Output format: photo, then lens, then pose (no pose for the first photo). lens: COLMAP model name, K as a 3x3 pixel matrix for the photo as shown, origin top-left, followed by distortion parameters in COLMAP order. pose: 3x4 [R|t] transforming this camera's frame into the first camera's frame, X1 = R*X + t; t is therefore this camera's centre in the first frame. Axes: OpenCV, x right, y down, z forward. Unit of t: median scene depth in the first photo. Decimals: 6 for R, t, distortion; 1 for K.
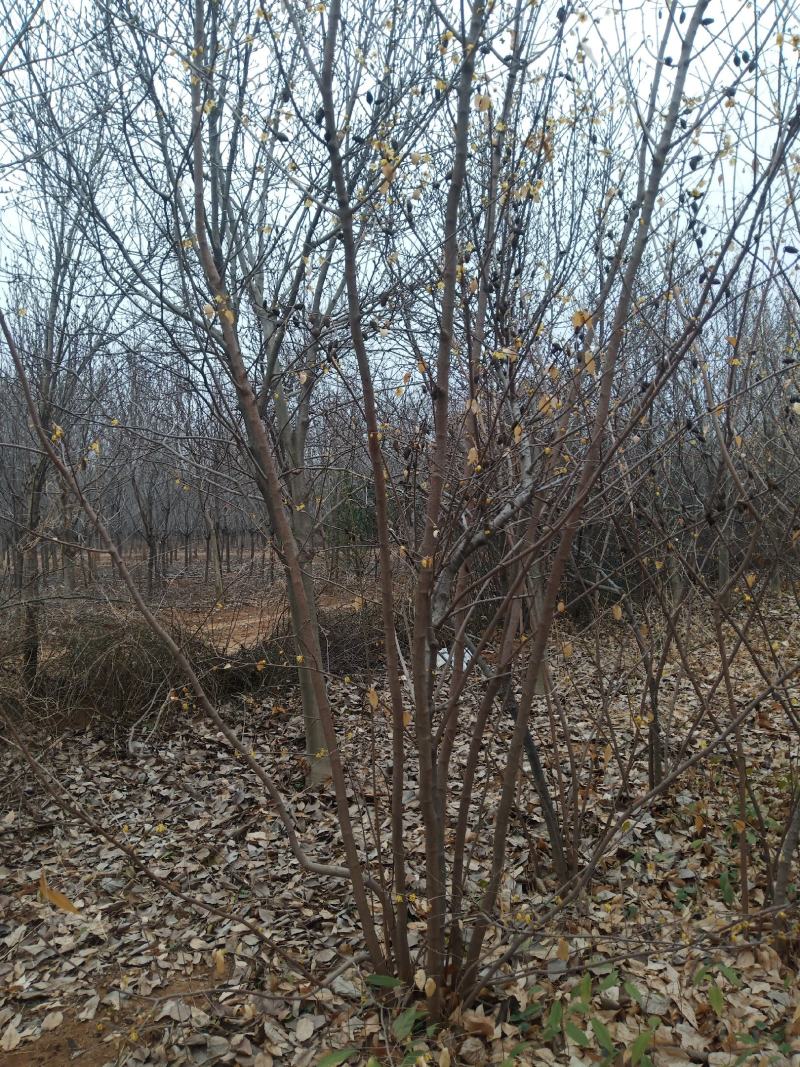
lens RADIAL K [[834.5, 0, 389.3], [0, 834.5, 534.0], [0, 0, 1]] dist [-0.001834, -0.006927]
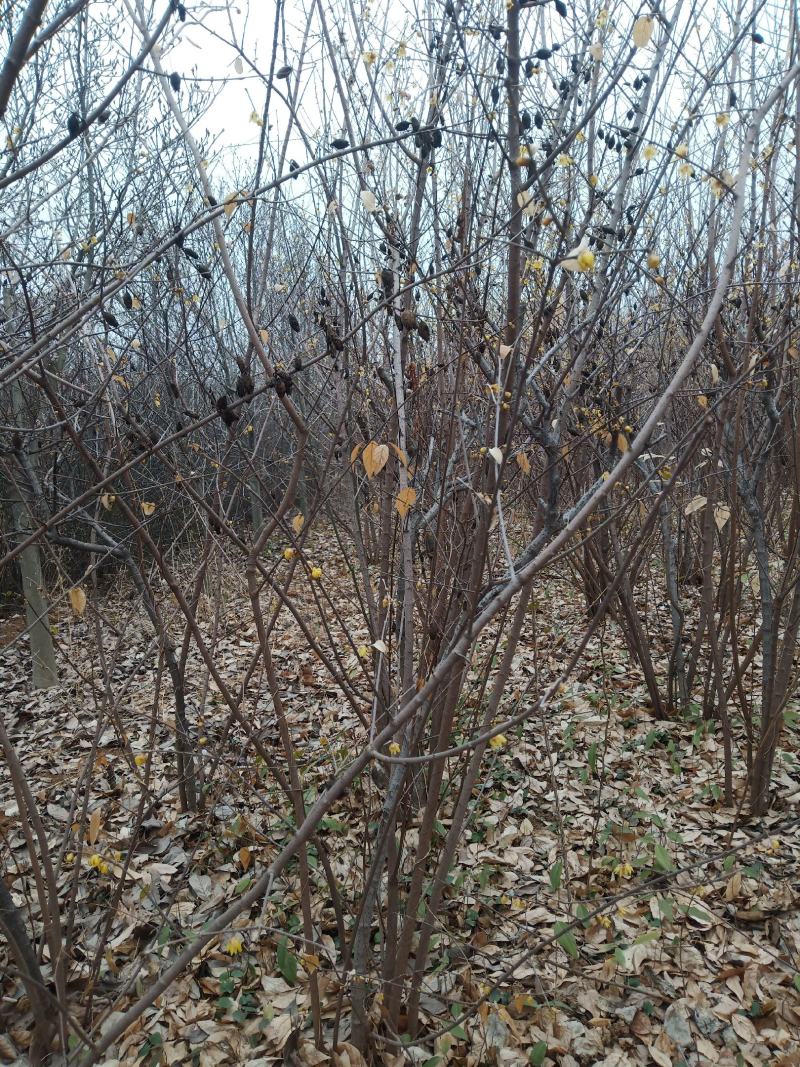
lens RADIAL K [[834.5, 0, 398.3], [0, 834.5, 544.2], [0, 0, 1]] dist [-0.001834, -0.006927]
pose [[0.850672, -0.083997, 0.518944, 0.106683], [0.046308, 0.995288, 0.085190, 0.013048], [-0.523654, -0.048438, 0.850553, 0.263454]]
